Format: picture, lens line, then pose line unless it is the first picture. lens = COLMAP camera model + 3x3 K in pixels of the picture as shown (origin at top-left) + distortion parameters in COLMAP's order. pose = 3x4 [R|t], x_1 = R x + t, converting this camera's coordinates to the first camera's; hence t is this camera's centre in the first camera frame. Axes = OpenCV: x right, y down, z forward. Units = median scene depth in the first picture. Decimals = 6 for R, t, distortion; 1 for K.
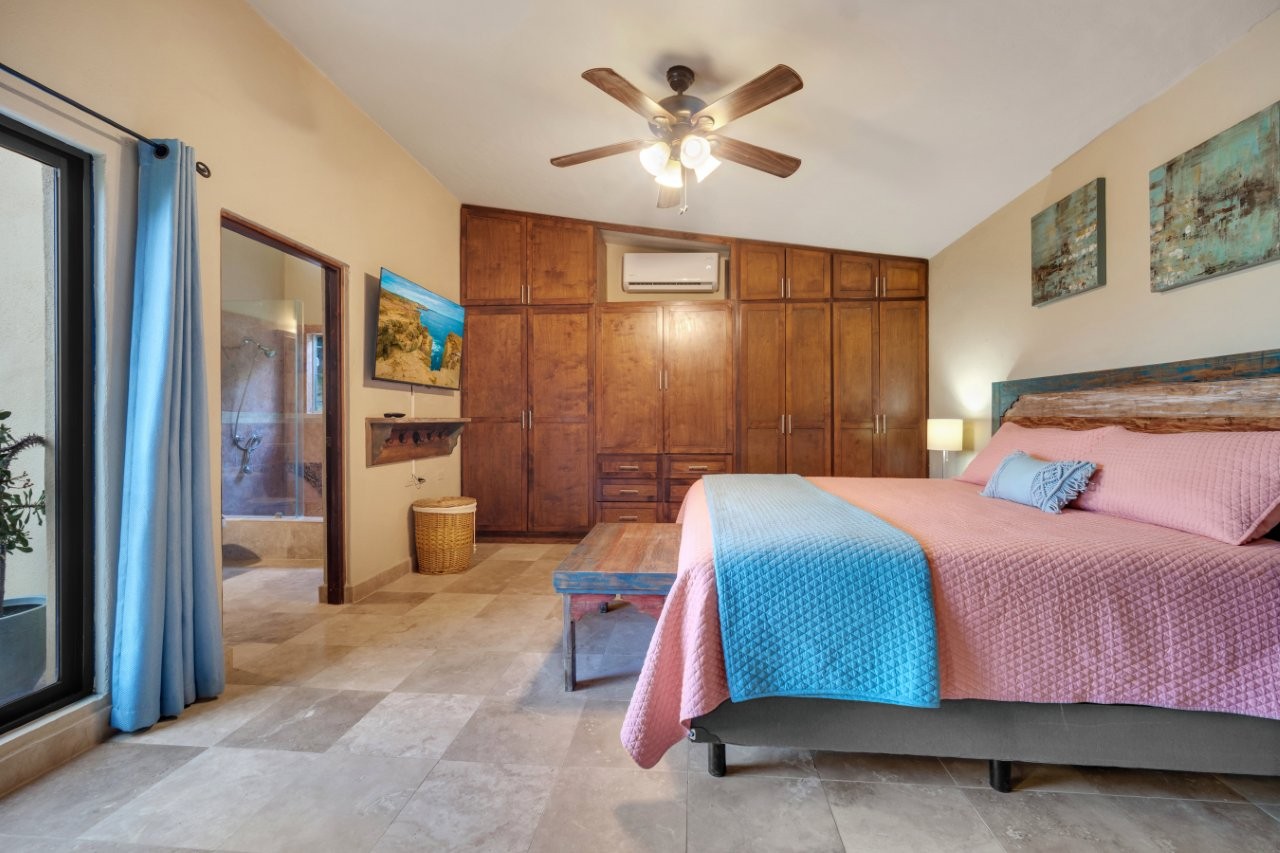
lens RADIAL K [[545.1, 0, 647.0], [0, 545.1, 421.2], [0, 0, 1]] dist [-0.002815, -0.000642]
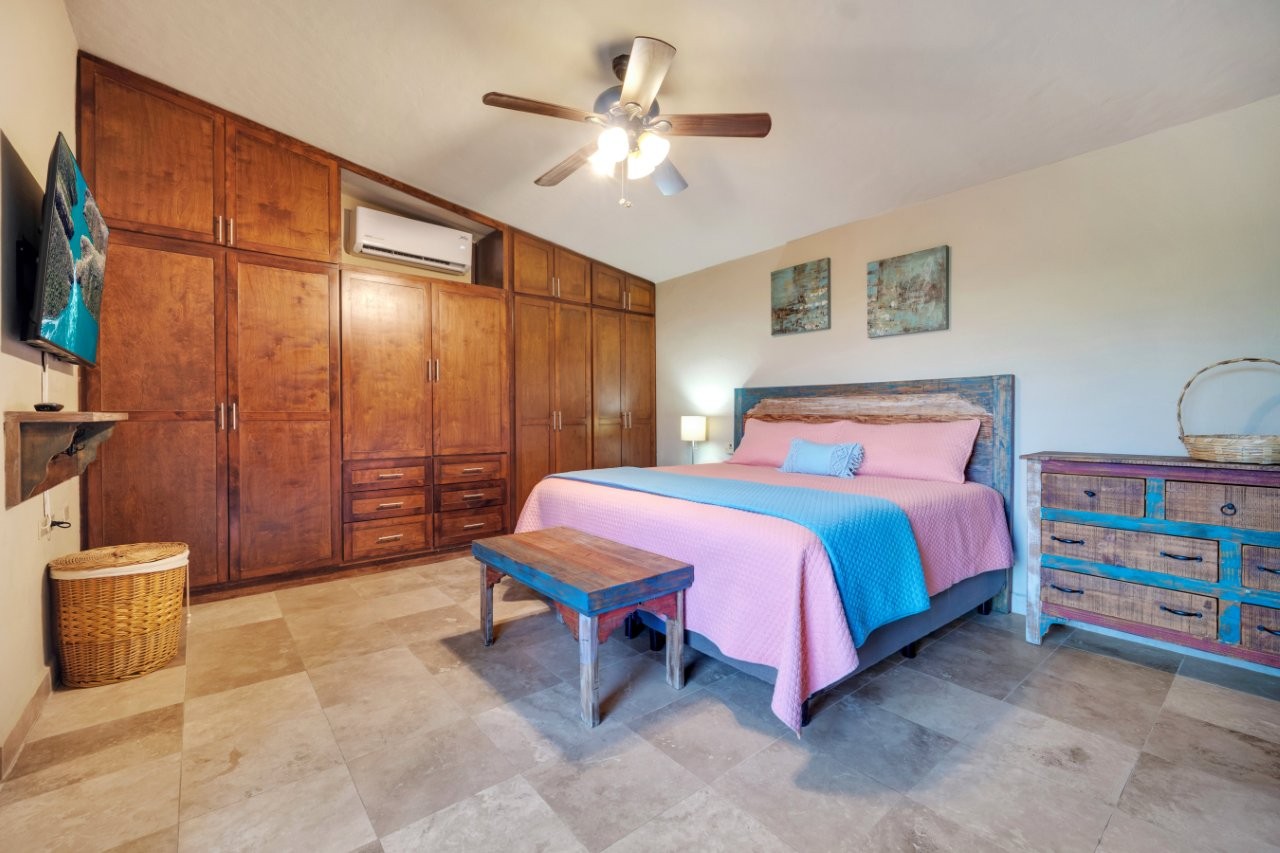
lens RADIAL K [[545.1, 0, 652.2], [0, 545.1, 418.8], [0, 0, 1]] dist [-0.002815, -0.000642]
pose [[0.703339, -0.002149, 0.710852, -0.354729], [0.002335, 0.999997, 0.000713, 0.001027], [-0.710851, 0.001158, 0.703342, 0.162604]]
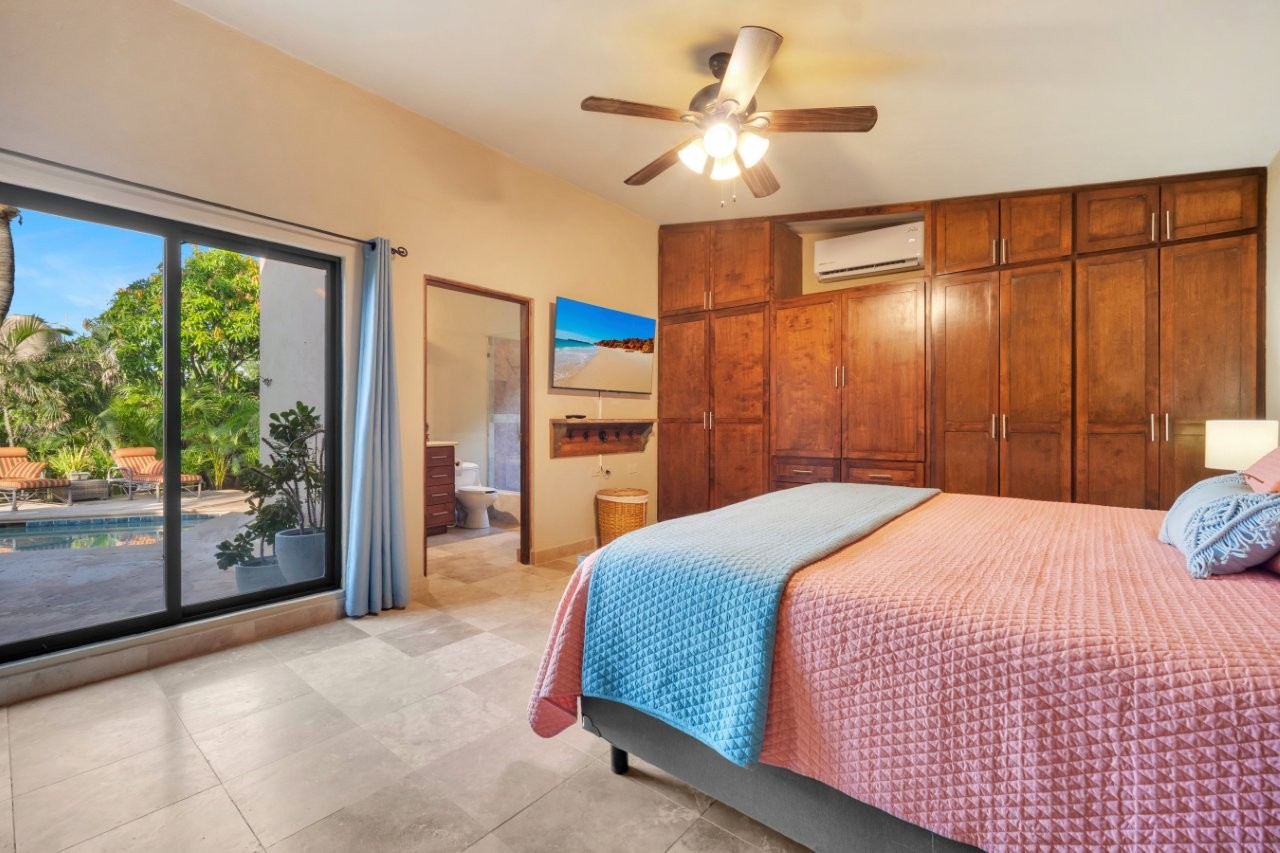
lens RADIAL K [[545.1, 0, 642.6], [0, 545.1, 423.4], [0, 0, 1]] dist [-0.002815, -0.000642]
pose [[0.822694, 0.004329, -0.568468, 0.288952], [-0.002588, 0.999989, 0.003870, -0.000906], [0.568479, -0.001713, 0.822696, 0.075765]]
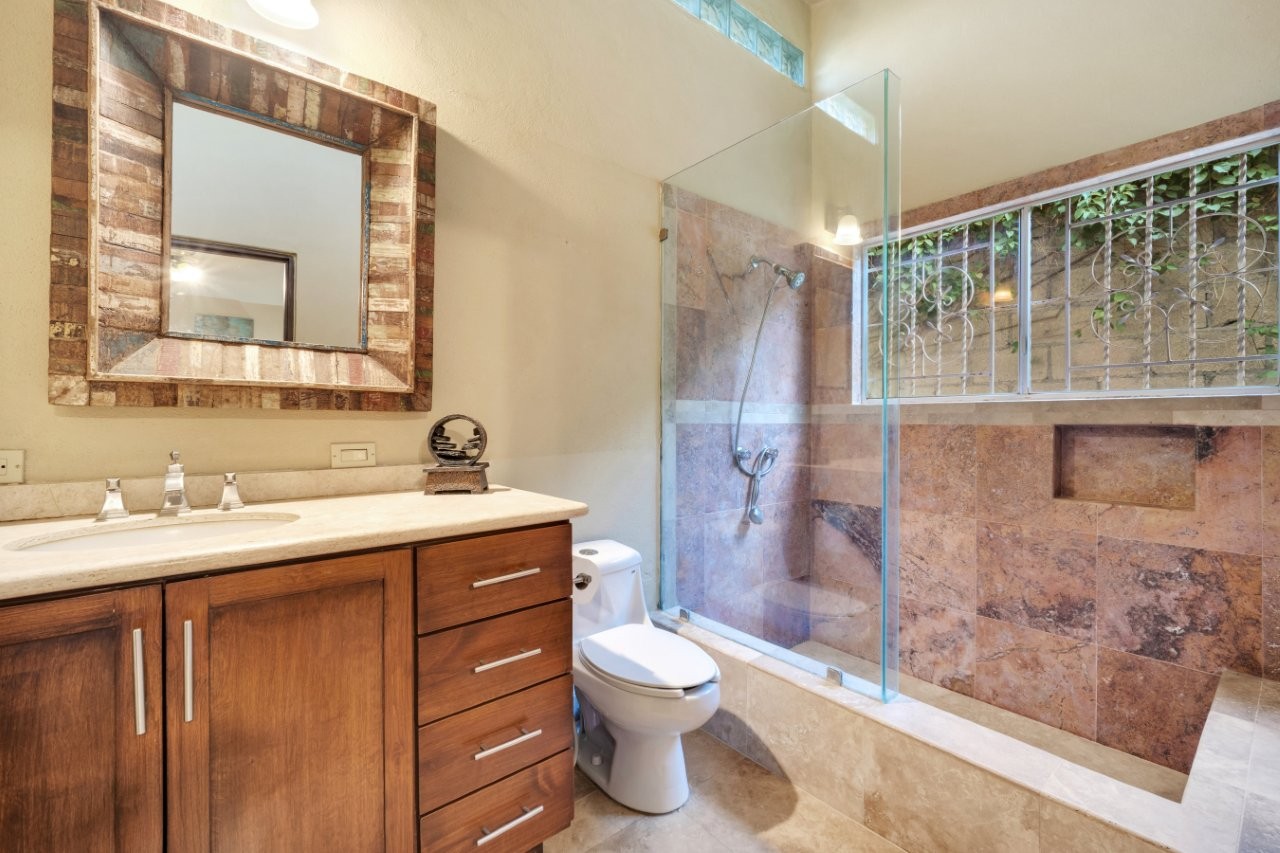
lens RADIAL K [[545.1, 0, 649.6], [0, 545.1, 423.0], [0, 0, 1]] dist [-0.002815, -0.000642]
pose [[0.702355, 0.008851, -0.711772, -0.512899], [-0.005442, 0.999960, 0.007064, 0.000169], [0.711806, -0.001088, 0.702375, 0.663639]]
